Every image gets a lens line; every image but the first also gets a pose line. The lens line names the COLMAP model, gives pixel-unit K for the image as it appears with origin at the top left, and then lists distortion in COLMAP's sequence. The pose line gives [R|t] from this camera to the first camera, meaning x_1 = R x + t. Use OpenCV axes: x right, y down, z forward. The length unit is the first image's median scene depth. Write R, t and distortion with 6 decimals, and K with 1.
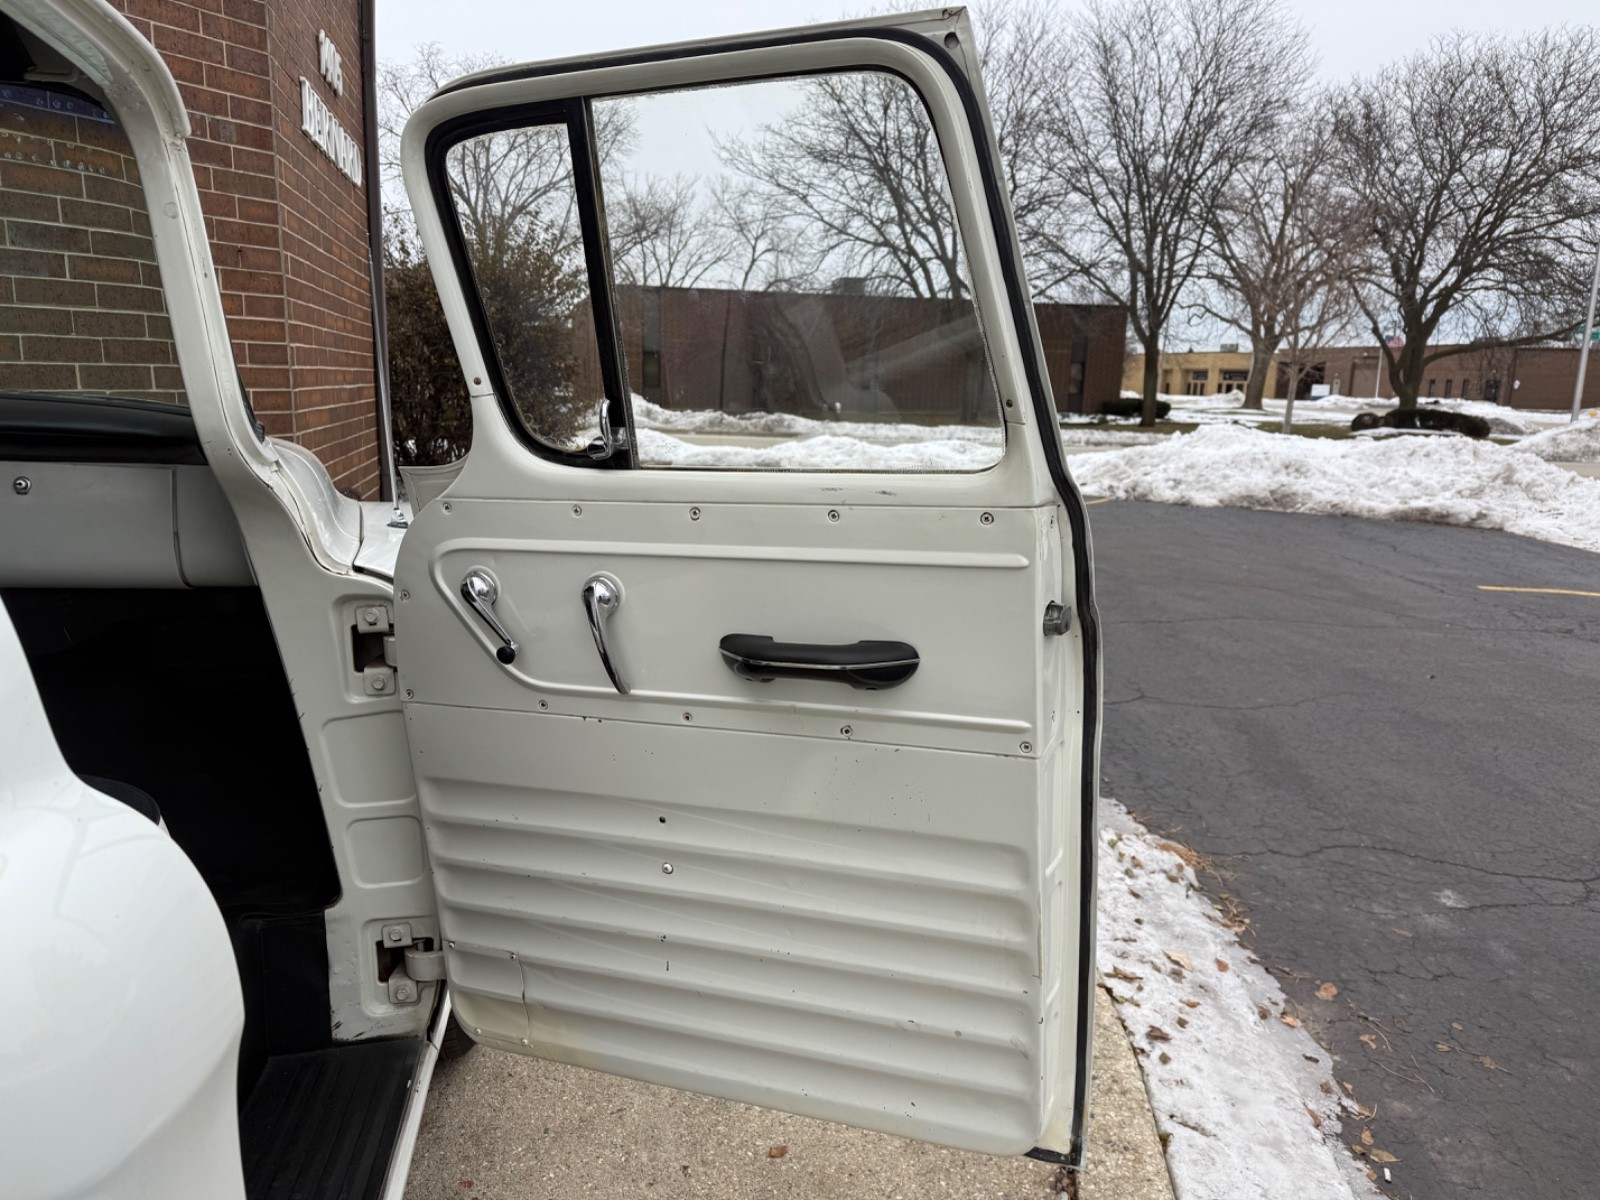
lens RADIAL K [[1114.3, 0, 793.8], [0, 1114.3, 597.3], [0, 0, 1]] dist [0.013852, -0.018034]
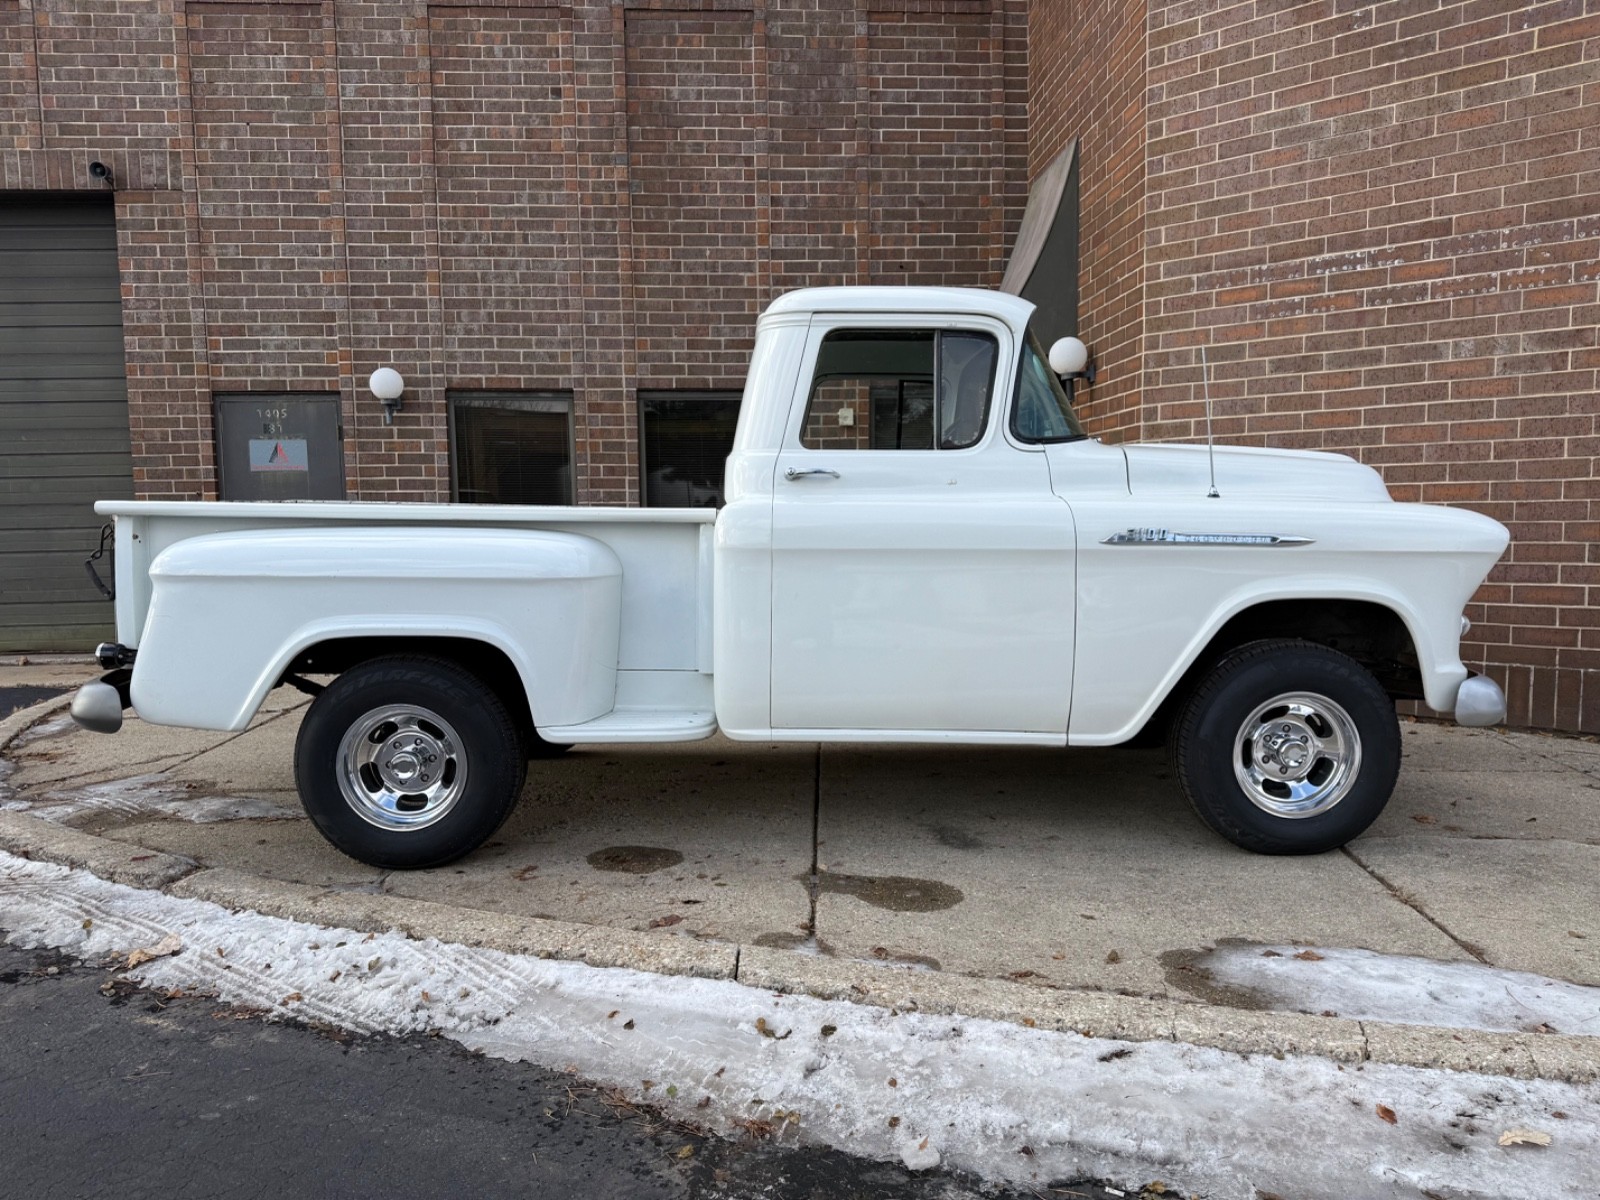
lens RADIAL K [[1097.4, 0, 803.0], [0, 1097.4, 608.8], [0, 0, 1]] dist [0.041511, -0.058208]
pose [[-0.165690, 0.068026, -0.983829, 0.619991], [-0.182593, 0.978253, 0.098392, 0.009973], [0.969127, 0.195943, -0.149666, 0.344955]]
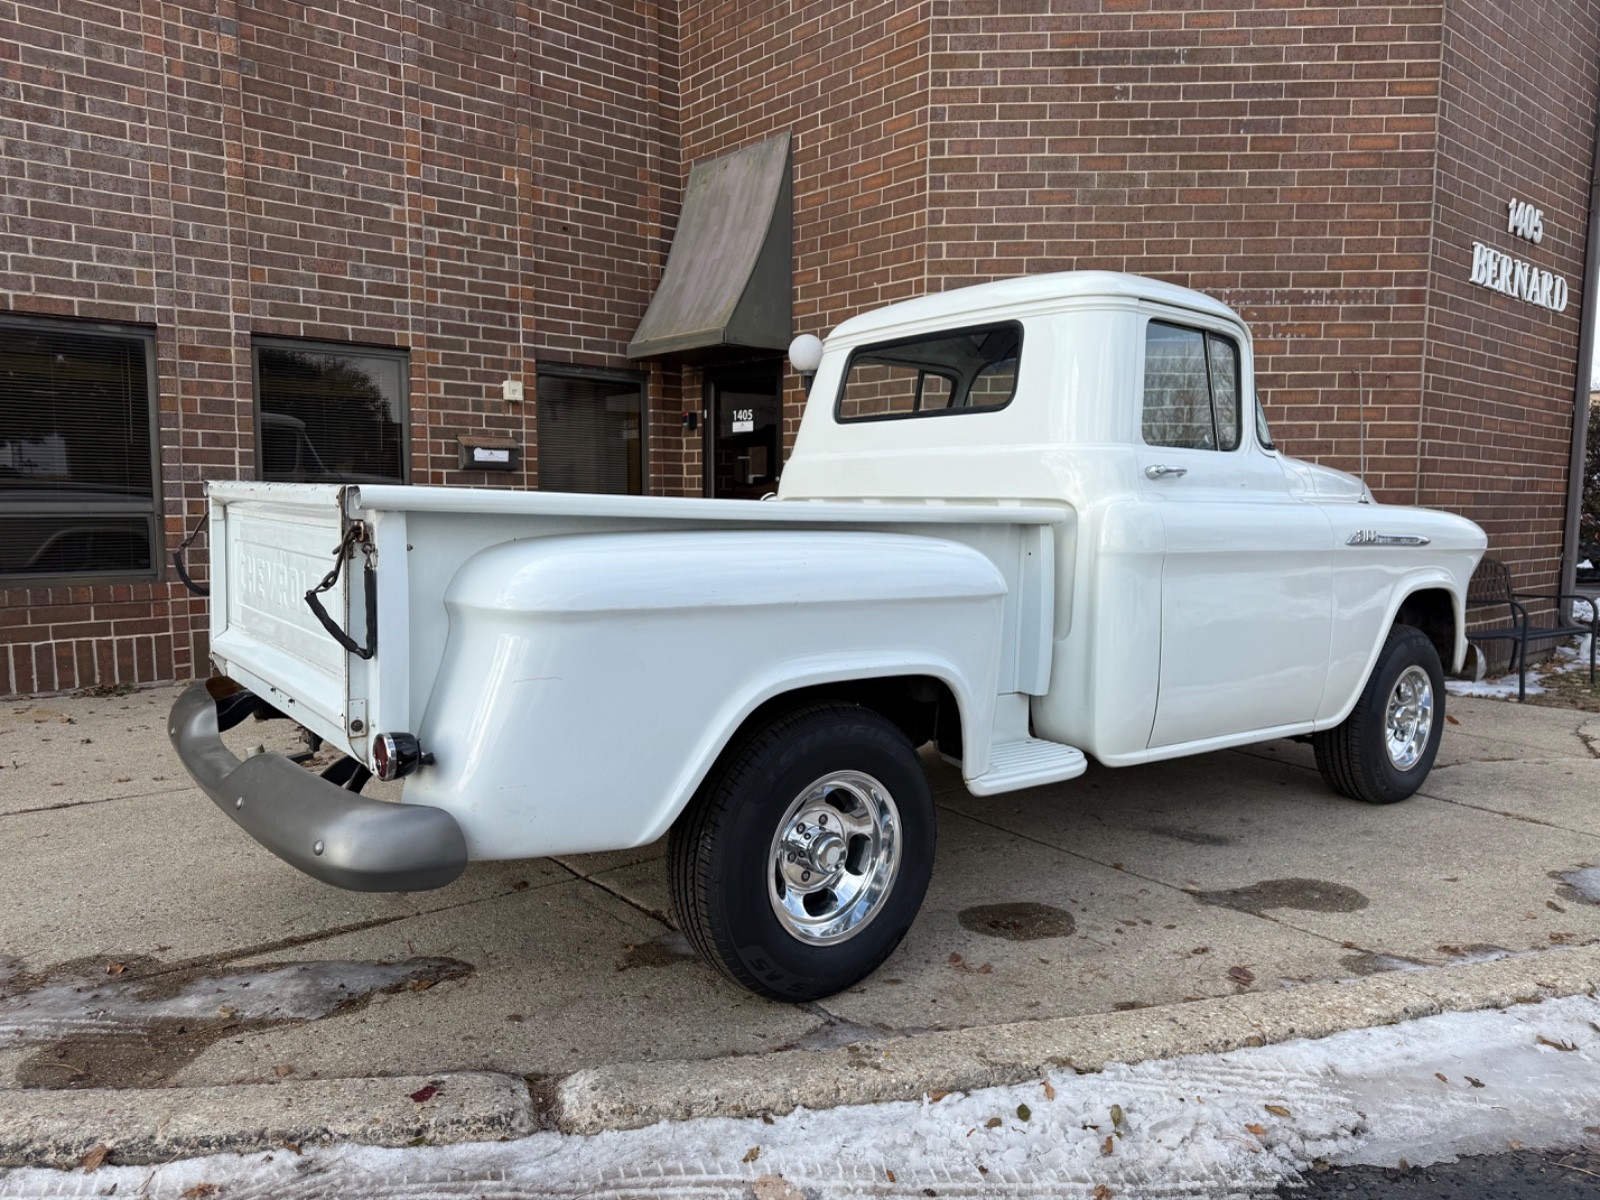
lens RADIAL K [[1114.3, 0, 793.8], [0, 1114.3, 597.3], [0, 0, 1]] dist [0.013852, -0.018034]
pose [[0.455248, 0.063192, -0.888119, 0.423109], [-0.170846, 0.985143, -0.017479, 0.116471], [0.873820, 0.159689, 0.459281, -0.260058]]
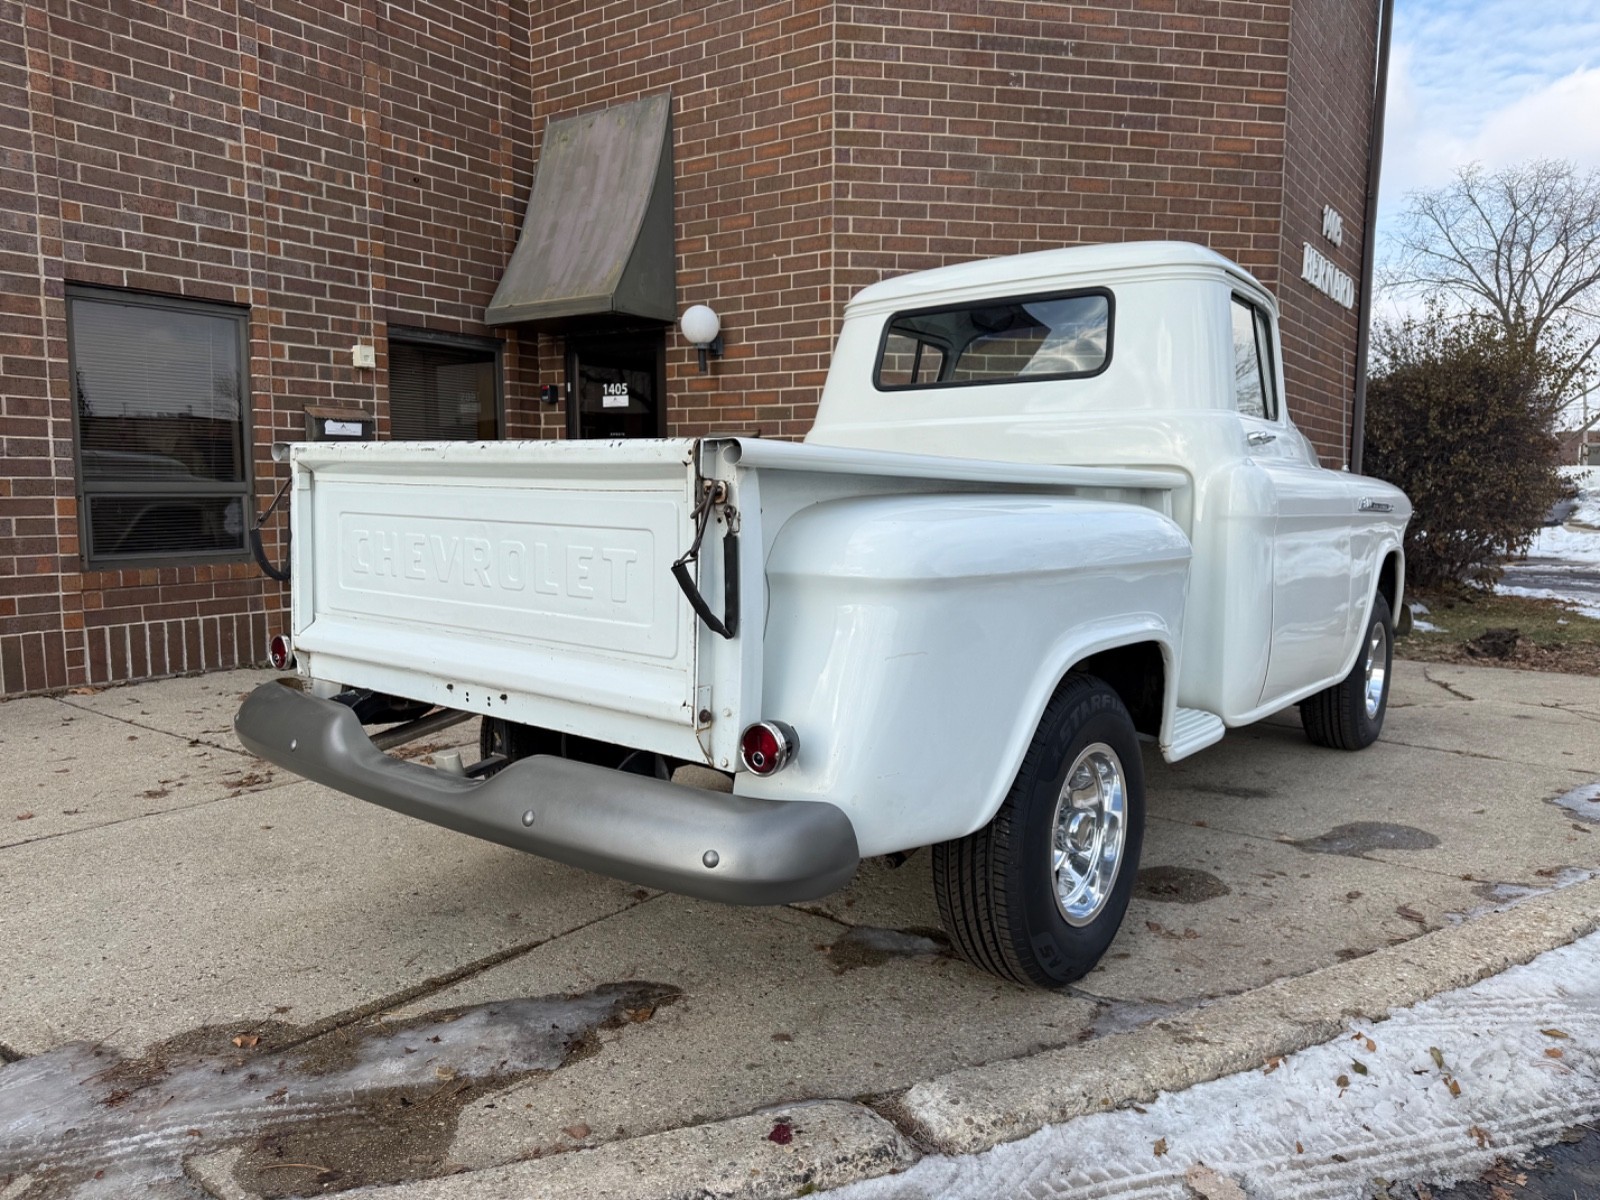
lens RADIAL K [[1114.3, 0, 793.8], [0, 1114.3, 597.3], [0, 0, 1]] dist [0.013852, -0.018034]
pose [[0.657790, 0.058699, -0.750910, 0.262489], [-0.136798, 0.989688, -0.042470, 0.157932], [0.740674, 0.130660, 0.659037, -0.426957]]
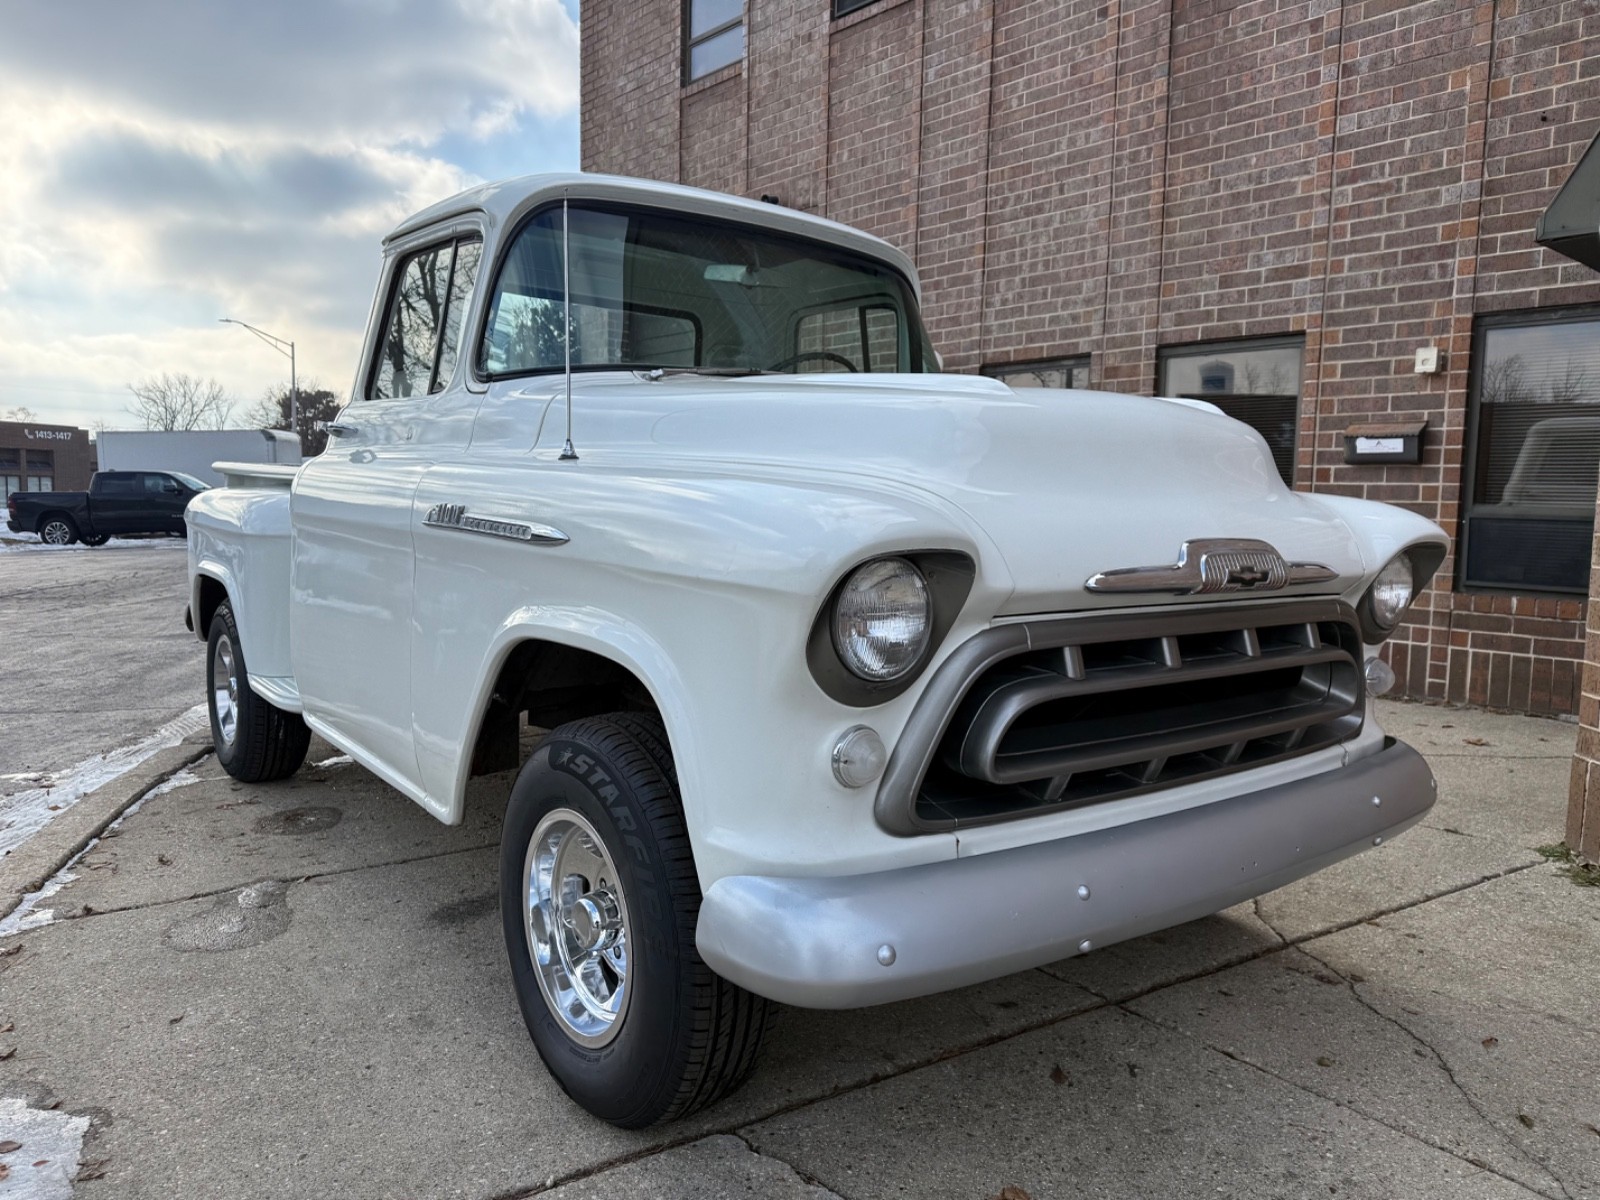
lens RADIAL K [[1117.1, 0, 820.8], [0, 1117.1, 602.1], [0, 0, 1]] dist [0.009683, -0.011204]
pose [[-0.875483, 0.008906, -0.483167, -0.003694], [-0.129026, 0.959226, 0.251472, -0.105935], [0.465706, 0.282501, -0.838637, 0.897581]]
